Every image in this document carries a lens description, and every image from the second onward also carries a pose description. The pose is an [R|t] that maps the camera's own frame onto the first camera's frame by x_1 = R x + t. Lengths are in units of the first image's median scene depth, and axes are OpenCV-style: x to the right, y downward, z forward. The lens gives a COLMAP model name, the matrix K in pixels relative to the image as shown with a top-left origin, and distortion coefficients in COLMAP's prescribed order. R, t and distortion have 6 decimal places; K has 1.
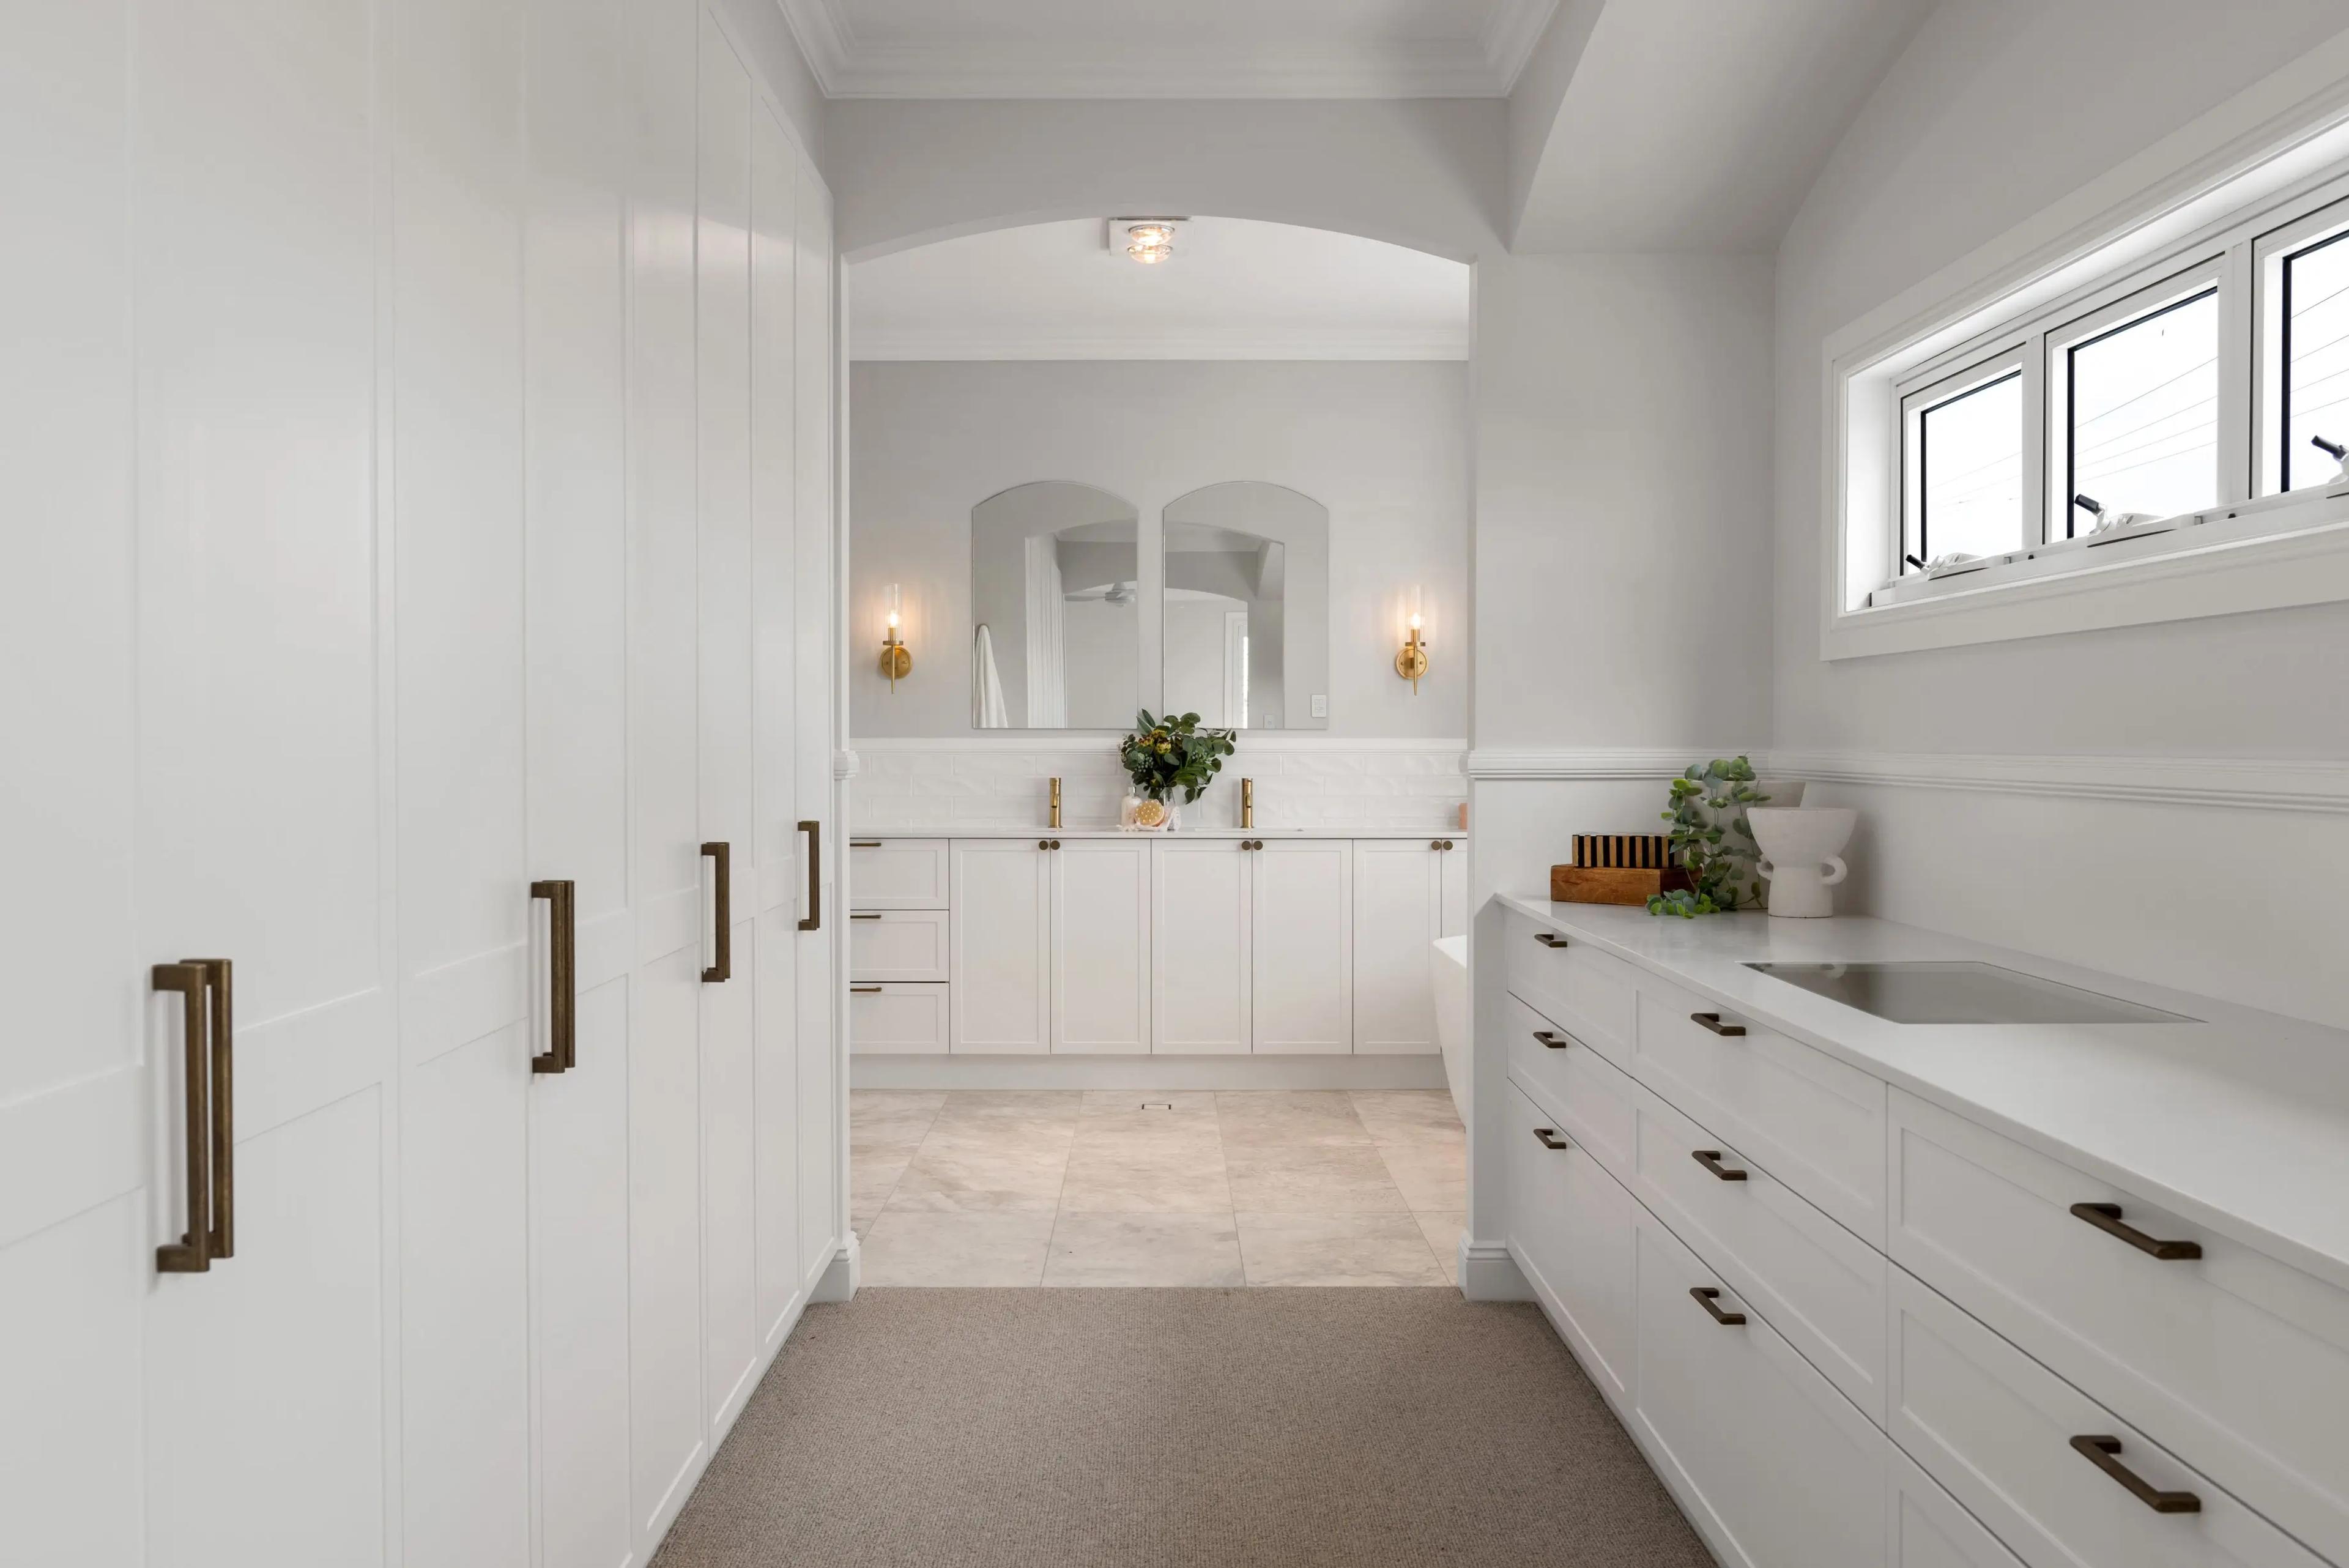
lens RADIAL K [[1936.3, 0, 1174.5], [0, 1936.3, 784.0], [0, 0, 1]] dist [-0.007245, -0.001797]
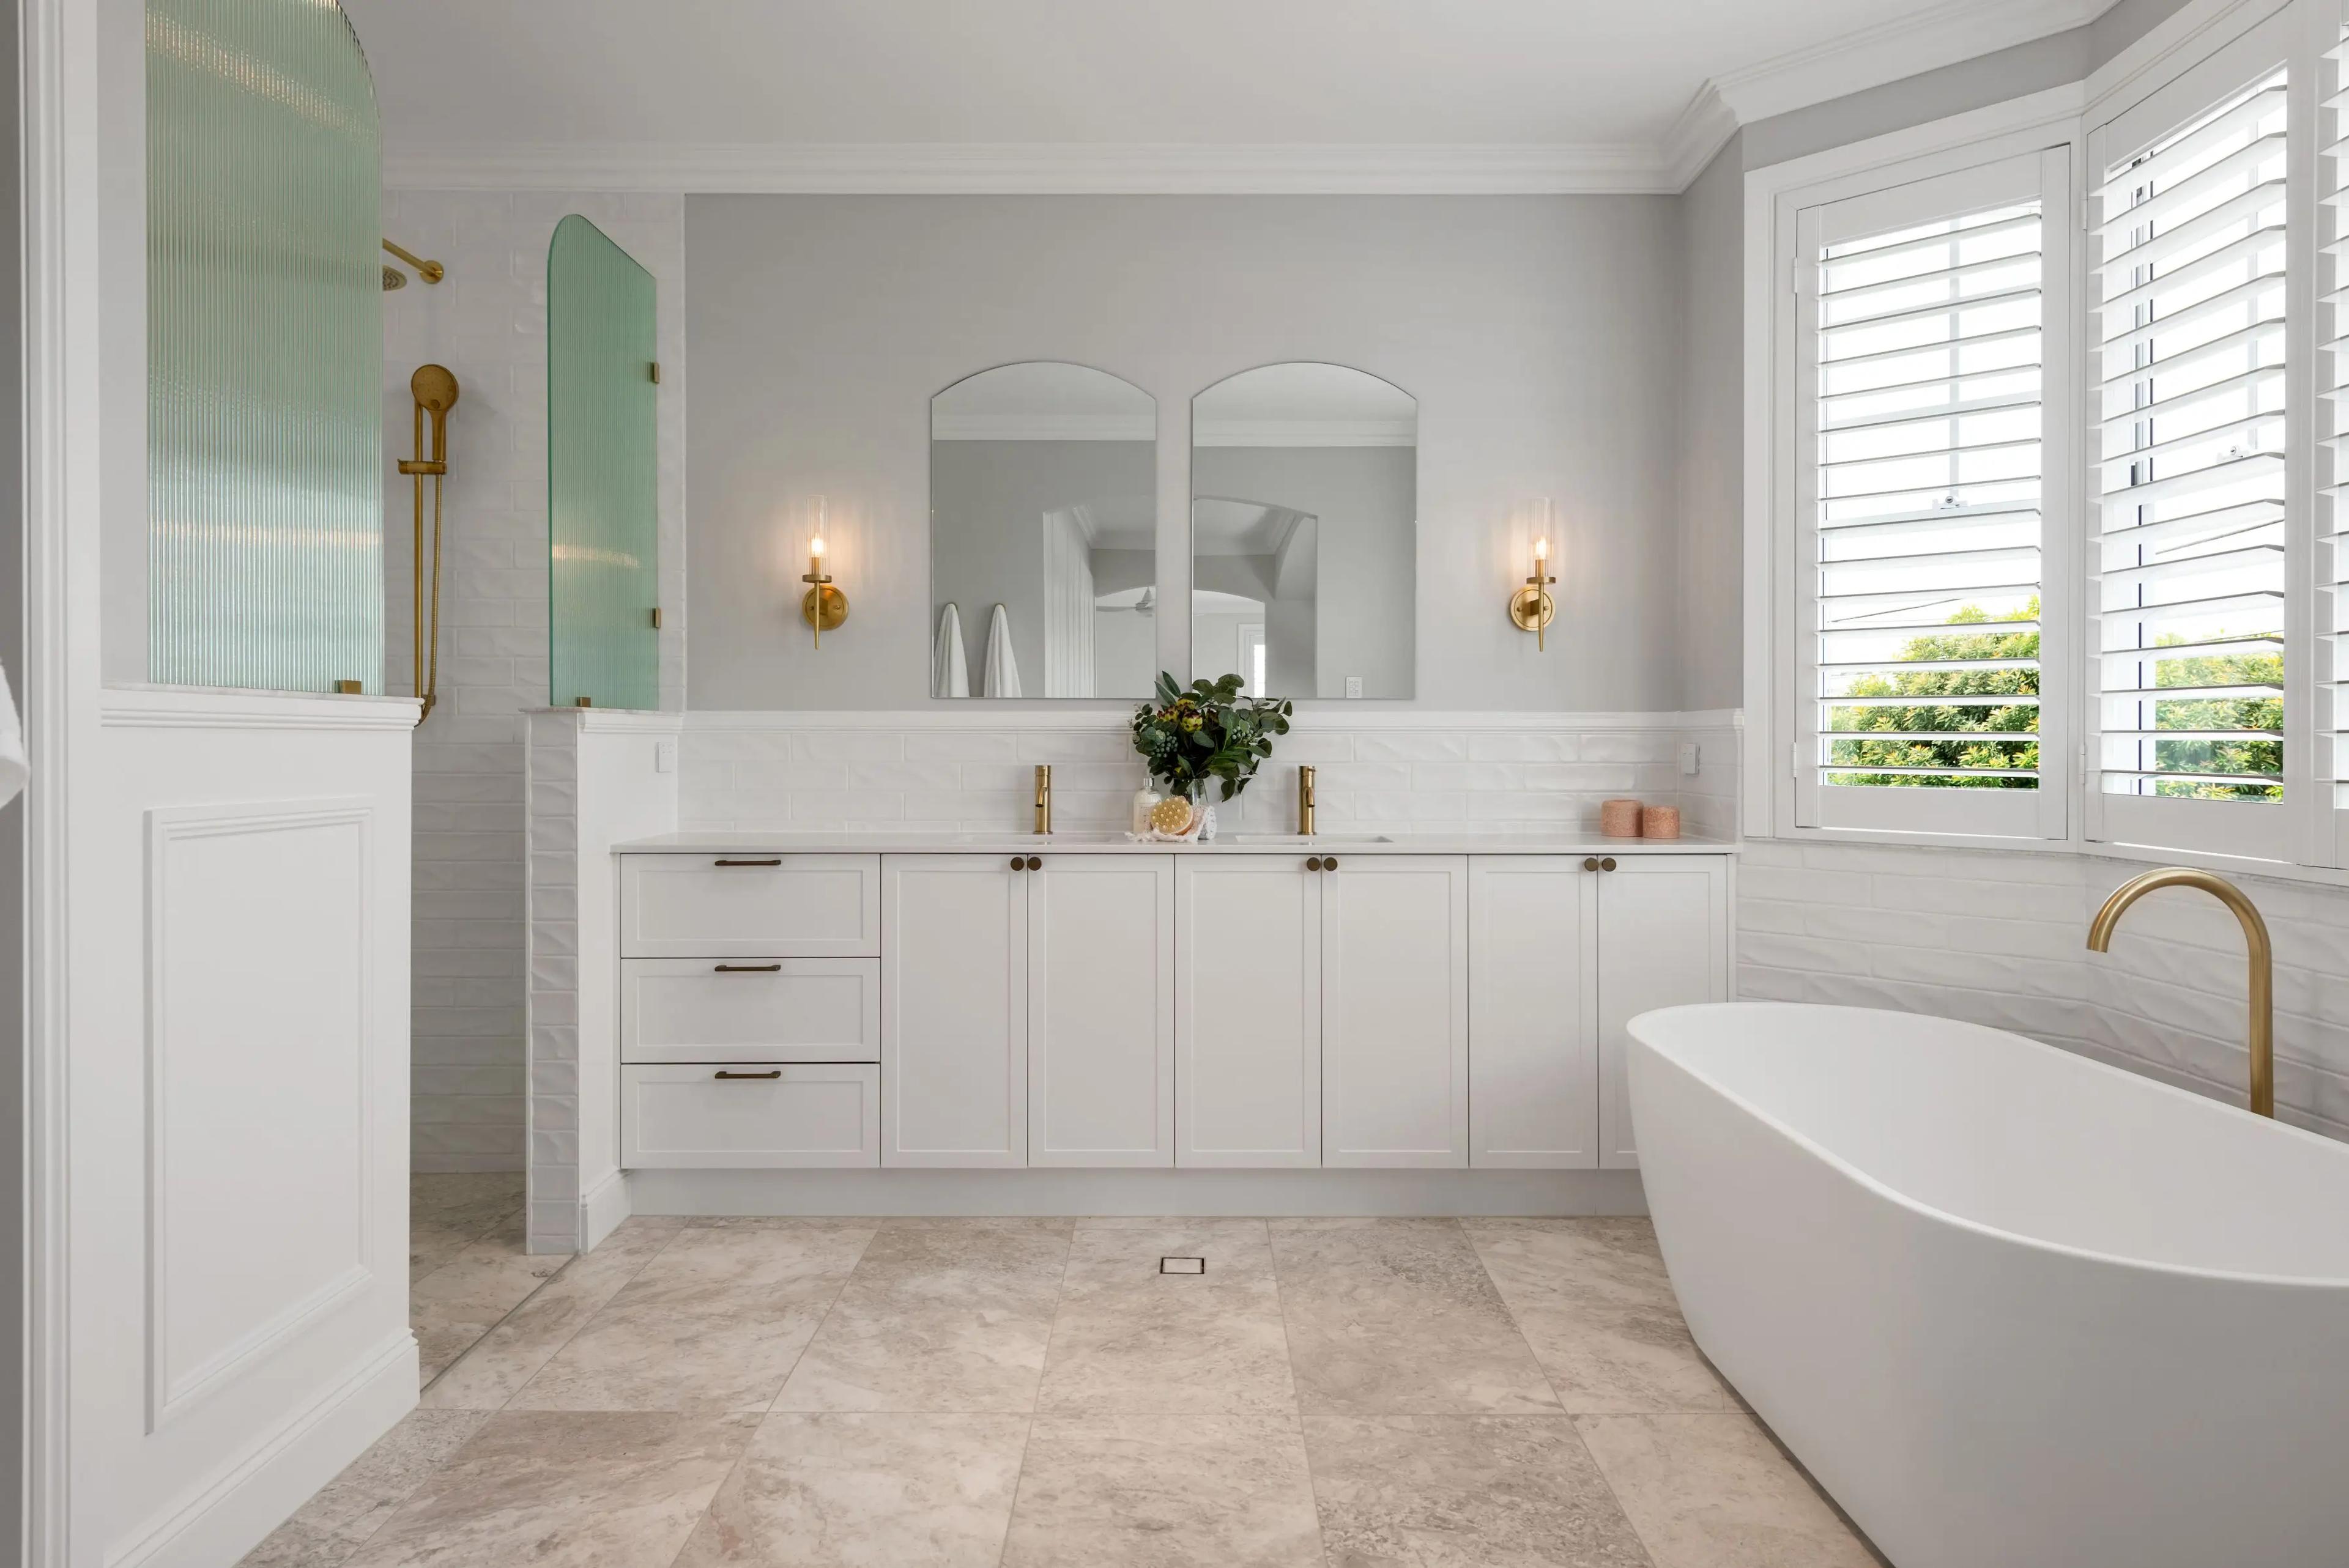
lens RADIAL K [[1935.9, 0, 1174.5], [0, 1935.9, 784.0], [0, 0, 1]] dist [-0.007245, -0.001797]
pose [[0.999917, 0.000308, -0.012904, -0.002895], [-0.000220, 0.999977, 0.006850, -0.001237], [0.012905, -0.006846, 0.999893, 0.285765]]
